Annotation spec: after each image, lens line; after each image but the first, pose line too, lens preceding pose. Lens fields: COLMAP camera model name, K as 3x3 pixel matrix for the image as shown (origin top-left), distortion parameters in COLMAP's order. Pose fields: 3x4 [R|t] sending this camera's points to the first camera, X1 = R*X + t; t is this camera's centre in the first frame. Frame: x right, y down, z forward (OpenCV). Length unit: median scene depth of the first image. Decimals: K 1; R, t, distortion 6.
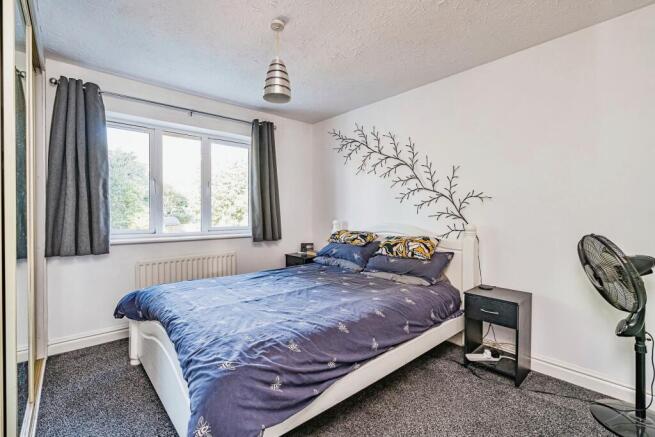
lens RADIAL K [[298.6, 0, 325.6], [0, 298.6, 215.6], [0, 0, 1]] dist [-0.007696, 0.000416]
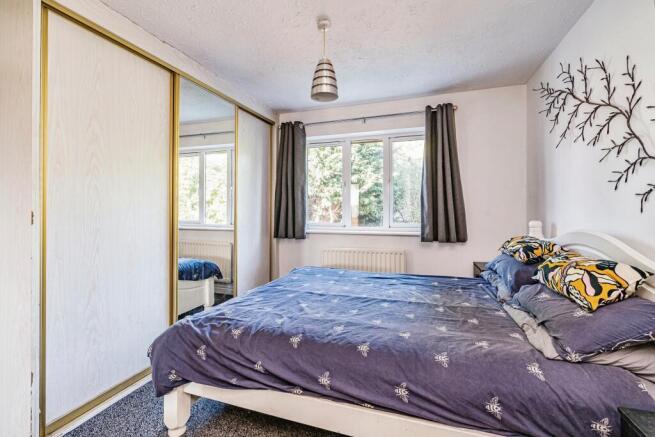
lens RADIAL K [[298.6, 0, 323.3], [0, 298.6, 208.8], [0, 0, 1]] dist [-0.007696, 0.000416]
pose [[0.491500, -0.002146, -0.870875, 0.510787], [-0.006093, 0.999964, -0.005903, -0.006825], [0.870856, 0.008208, 0.491470, 0.369462]]
